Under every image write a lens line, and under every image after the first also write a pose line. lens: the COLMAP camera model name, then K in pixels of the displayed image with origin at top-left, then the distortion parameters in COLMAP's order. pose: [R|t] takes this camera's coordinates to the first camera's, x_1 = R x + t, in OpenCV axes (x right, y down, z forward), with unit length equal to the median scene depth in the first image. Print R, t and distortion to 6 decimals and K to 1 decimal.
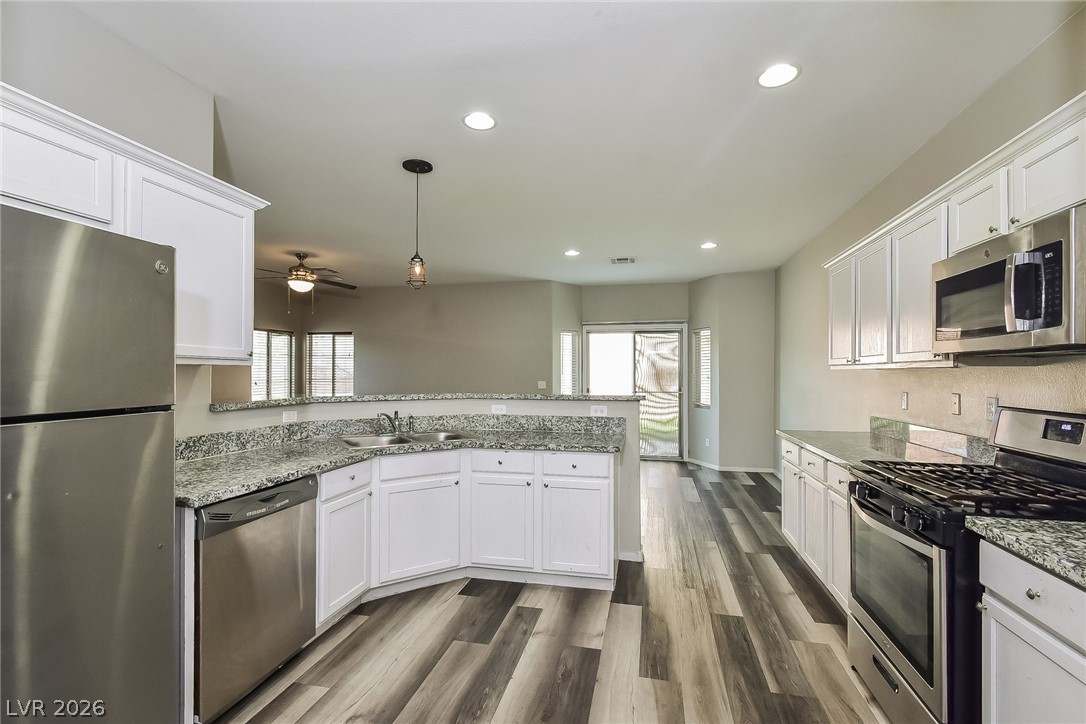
lens RADIAL K [[486.9, 0, 544.8], [0, 486.9, 368.0], [0, 0, 1]] dist [0.000743, -0.001314]
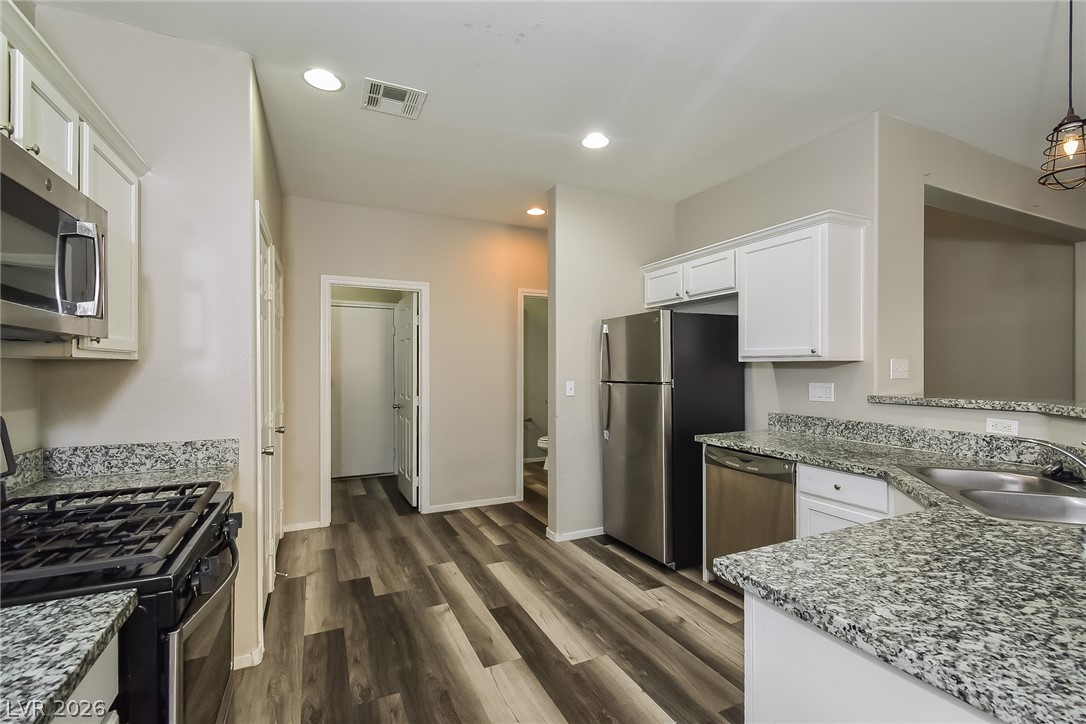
lens RADIAL K [[486.9, 0, 545.5], [0, 486.9, 367.1], [0, 0, 1]] dist [0.000743, -0.001314]
pose [[-0.785702, -0.002668, -0.618599, 0.597553], [0.005188, 0.999927, -0.010902, 0.018957], [0.618583, -0.011775, -0.785631, 1.467605]]
